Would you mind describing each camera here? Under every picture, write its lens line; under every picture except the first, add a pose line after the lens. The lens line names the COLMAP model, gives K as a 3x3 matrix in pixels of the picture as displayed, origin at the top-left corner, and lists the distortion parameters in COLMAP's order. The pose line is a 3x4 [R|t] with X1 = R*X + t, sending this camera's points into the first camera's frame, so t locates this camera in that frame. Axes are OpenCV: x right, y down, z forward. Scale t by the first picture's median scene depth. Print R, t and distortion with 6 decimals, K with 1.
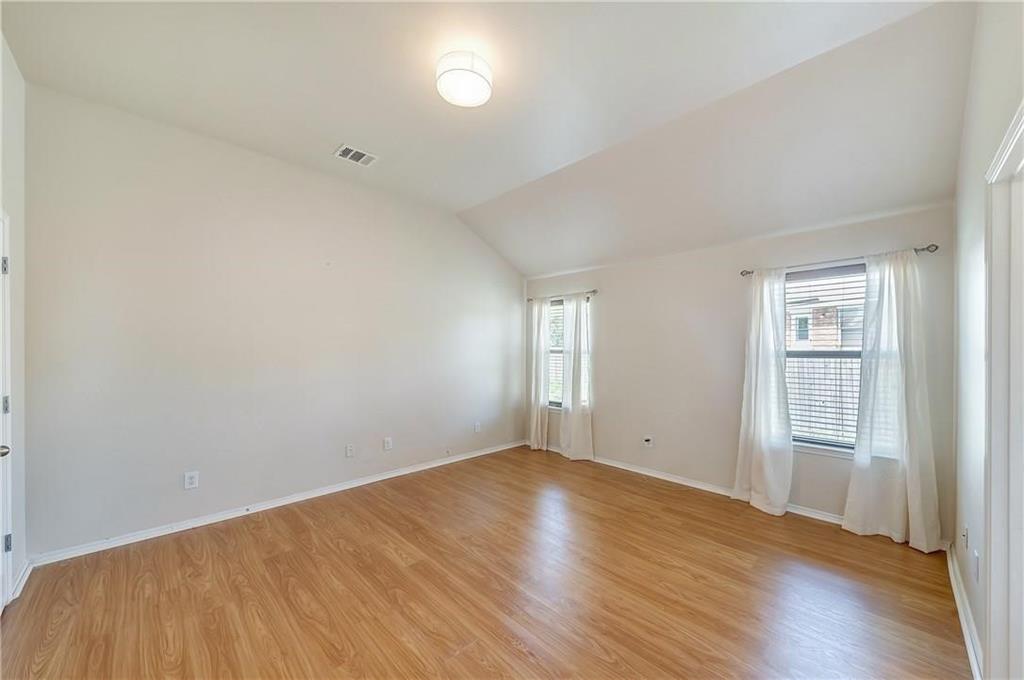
lens RADIAL K [[367.5, 0, 510.3], [0, 367.5, 346.9], [0, 0, 1]] dist [0.006519, -0.001941]
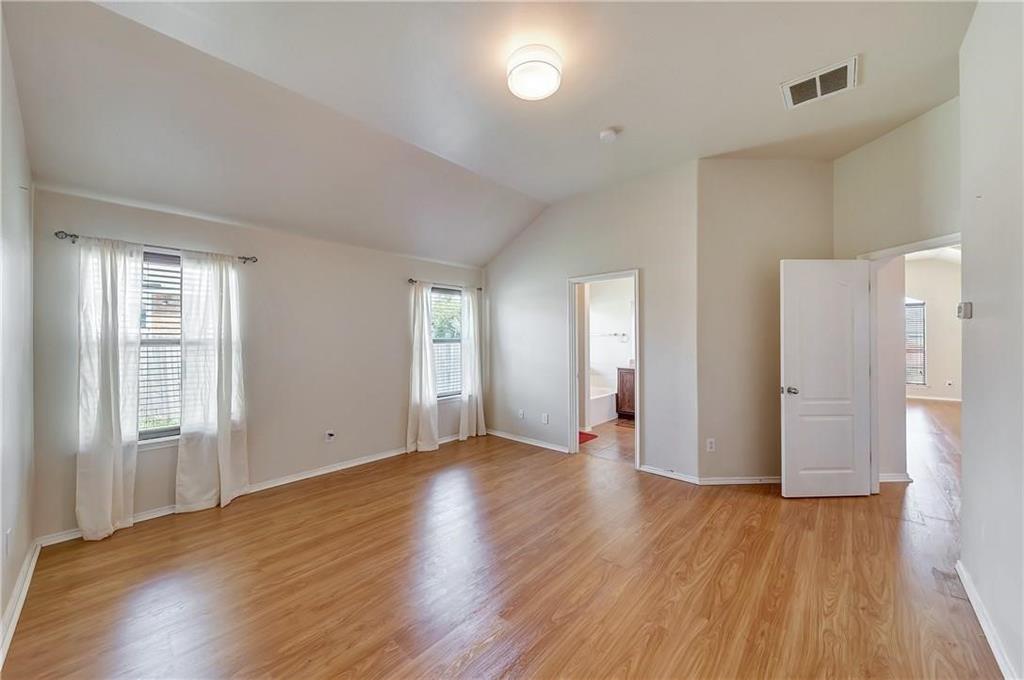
lens RADIAL K [[367.5, 0, 512.6], [0, 367.5, 338.5], [0, 0, 1]] dist [0.006519, -0.001941]
pose [[-0.050185, -0.001653, 0.998739, -0.718531], [-0.005841, 0.999982, 0.001361, 0.003580], [-0.998723, -0.005766, -0.050194, 0.708117]]
